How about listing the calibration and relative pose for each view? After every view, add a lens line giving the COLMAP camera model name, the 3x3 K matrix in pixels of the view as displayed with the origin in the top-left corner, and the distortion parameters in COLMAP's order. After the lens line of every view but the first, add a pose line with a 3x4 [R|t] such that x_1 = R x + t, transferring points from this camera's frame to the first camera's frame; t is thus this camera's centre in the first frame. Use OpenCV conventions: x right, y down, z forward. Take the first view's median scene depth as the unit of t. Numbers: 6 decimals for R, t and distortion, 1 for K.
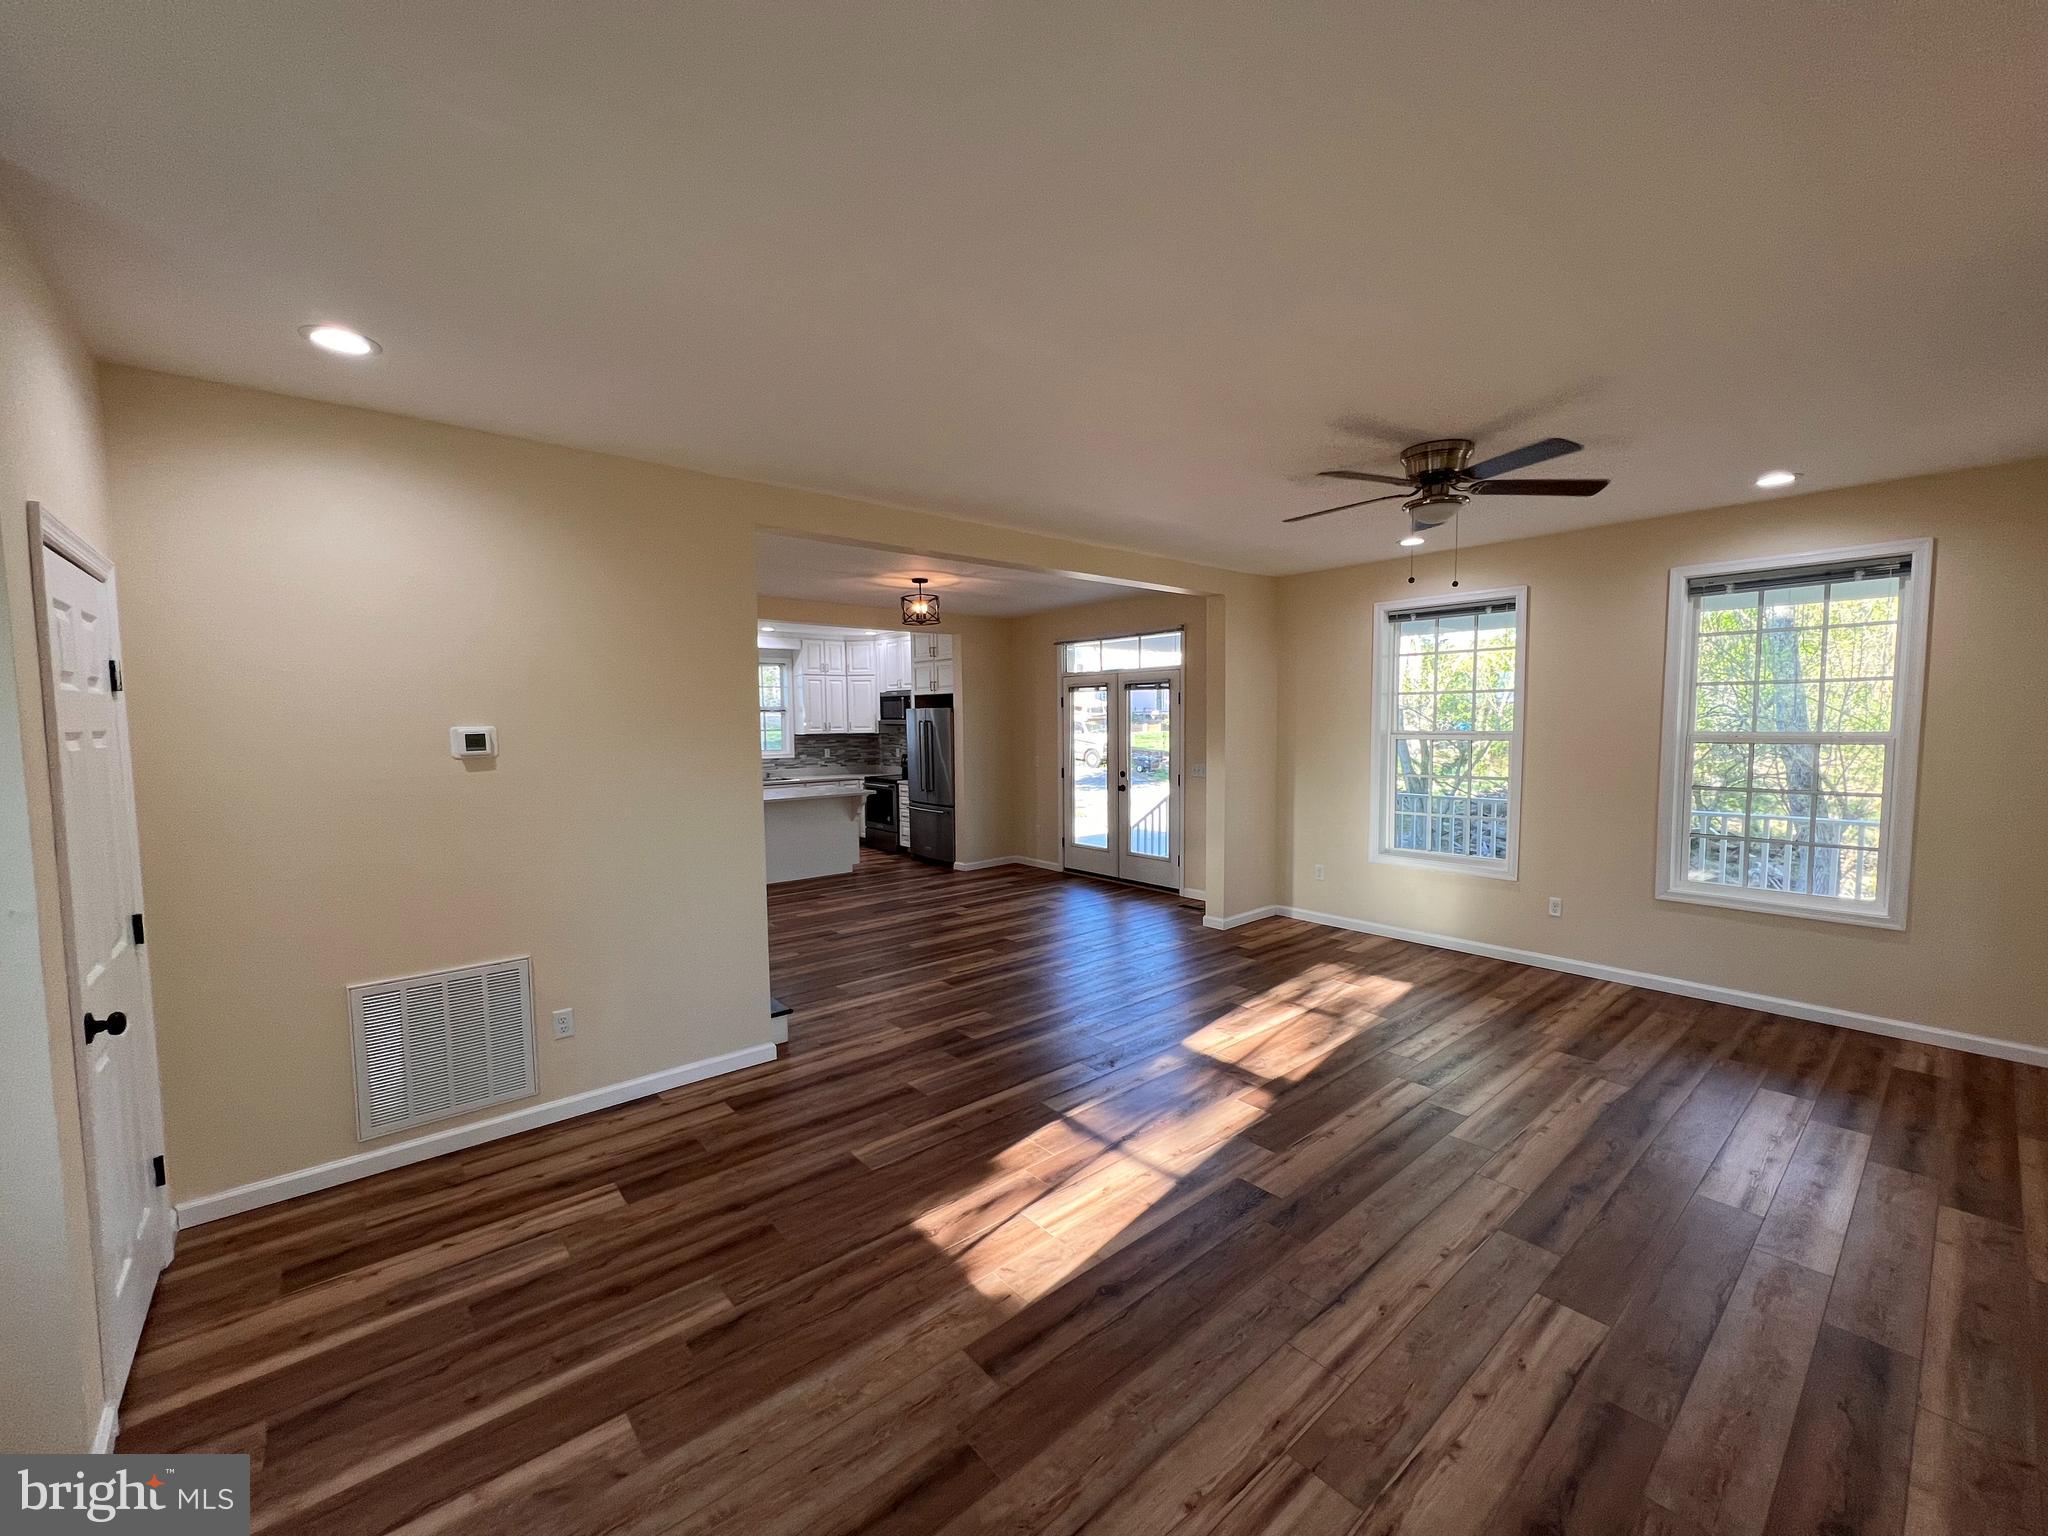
lens RADIAL K [[813.9, 0, 1019.7], [0, 813.9, 768.4], [0, 0, 1]] dist [-0.003077, 0.000079]
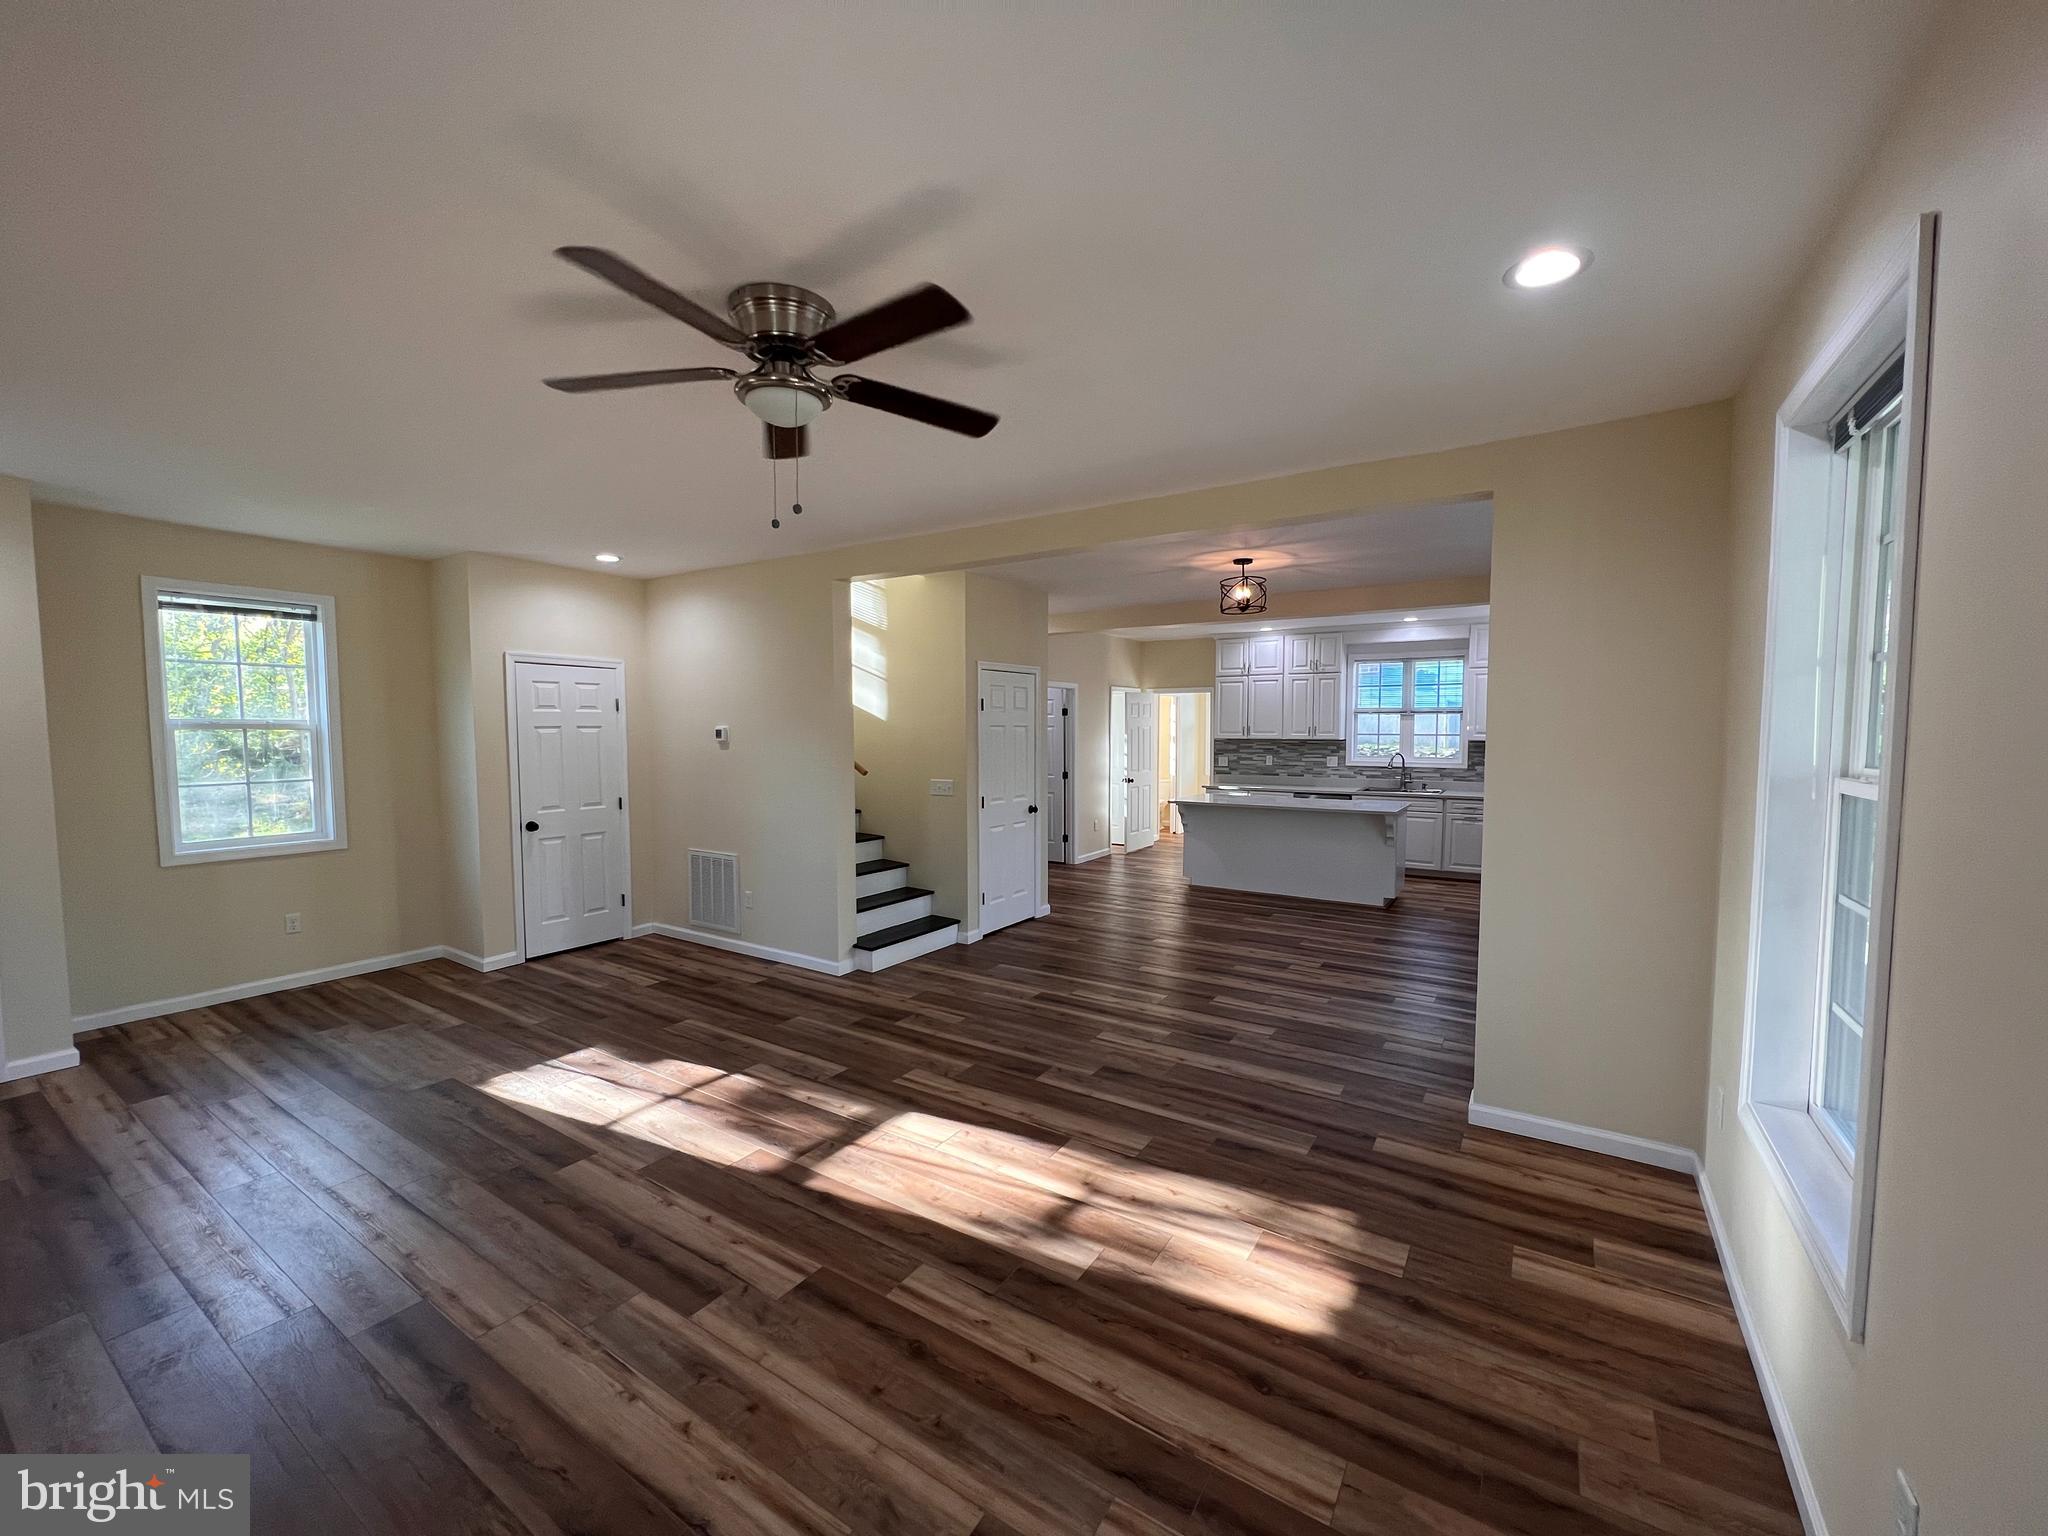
lens RADIAL K [[813.9, 0, 1022.1], [0, 813.9, 776.0], [0, 0, 1]] dist [-0.003077, 0.000079]
pose [[0.292843, 0.069951, -0.953599, 1.110792], [-0.060520, 0.996677, 0.054525, -0.067268], [0.954243, 0.041745, 0.296103, 0.933069]]
